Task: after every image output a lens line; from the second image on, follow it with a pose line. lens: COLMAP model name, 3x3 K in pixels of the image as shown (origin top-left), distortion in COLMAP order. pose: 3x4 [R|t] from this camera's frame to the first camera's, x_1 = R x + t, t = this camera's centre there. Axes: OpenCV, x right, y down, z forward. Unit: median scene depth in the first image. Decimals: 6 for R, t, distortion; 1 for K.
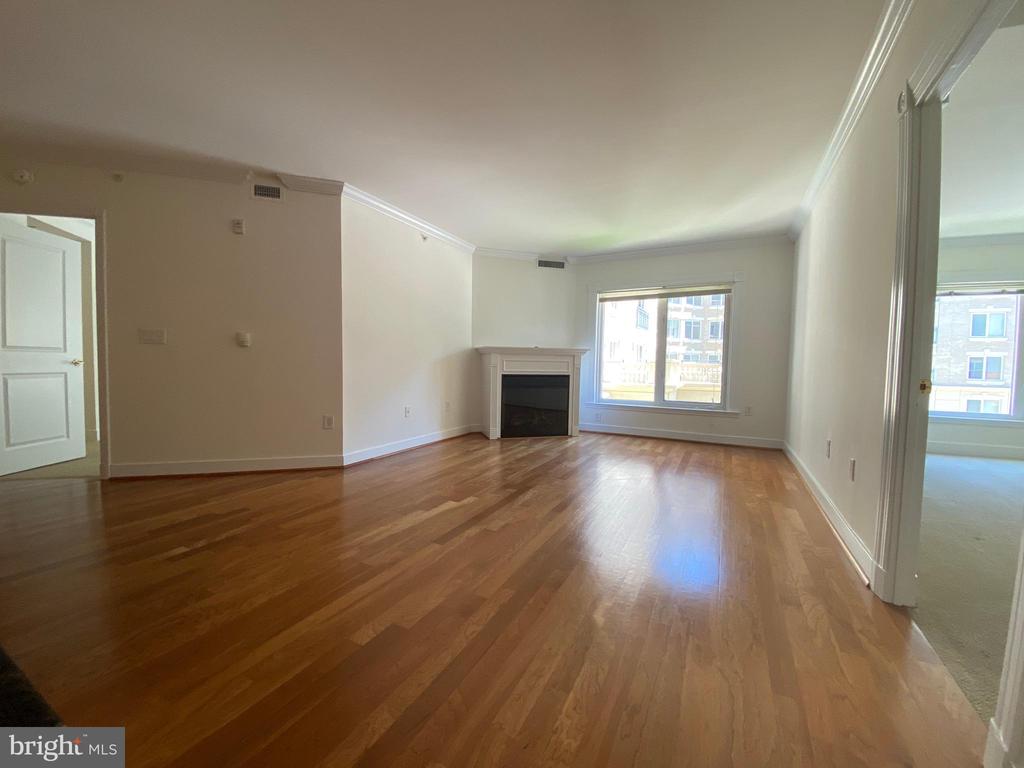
lens RADIAL K [[408.8, 0, 514.2], [0, 408.8, 383.8], [0, 0, 1]] dist [-0.000527, -0.000031]
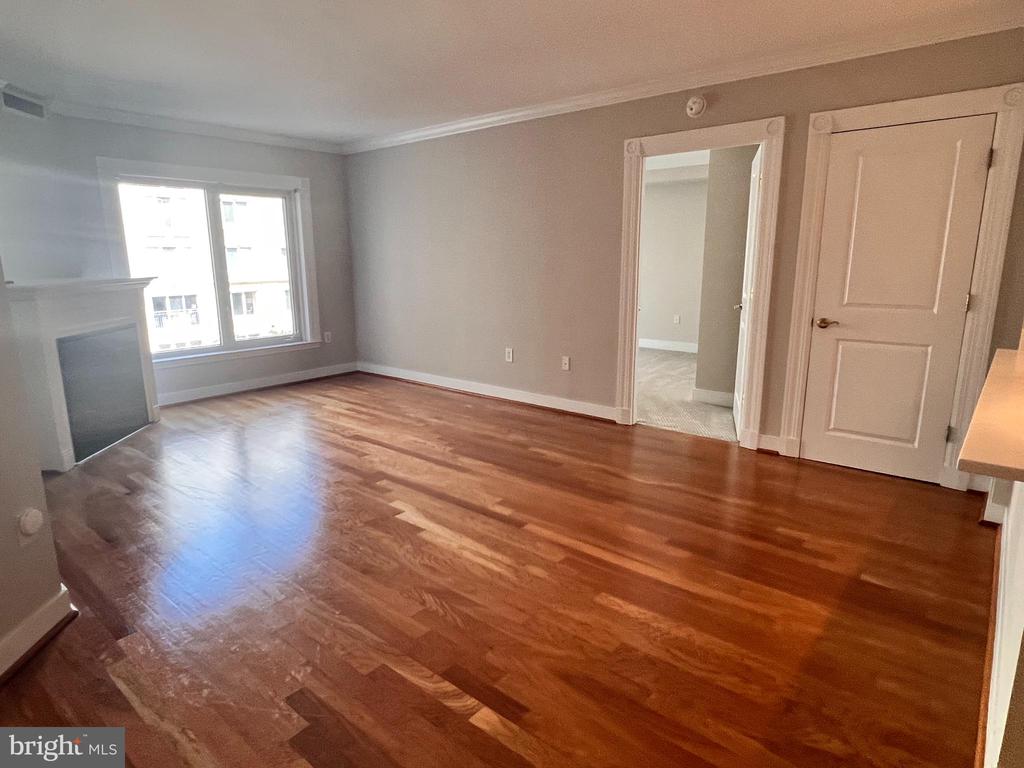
lens RADIAL K [[594.4, 0, 497.4], [0, 594.4, 385.6], [0, 0, 1]] dist [-0.003672, -0.002052]
pose [[0.232957, -0.226039, 0.945853, -1.140197], [0.059108, 0.974105, 0.218233, -0.179853], [-0.970689, 0.005068, 0.240285, 0.587037]]
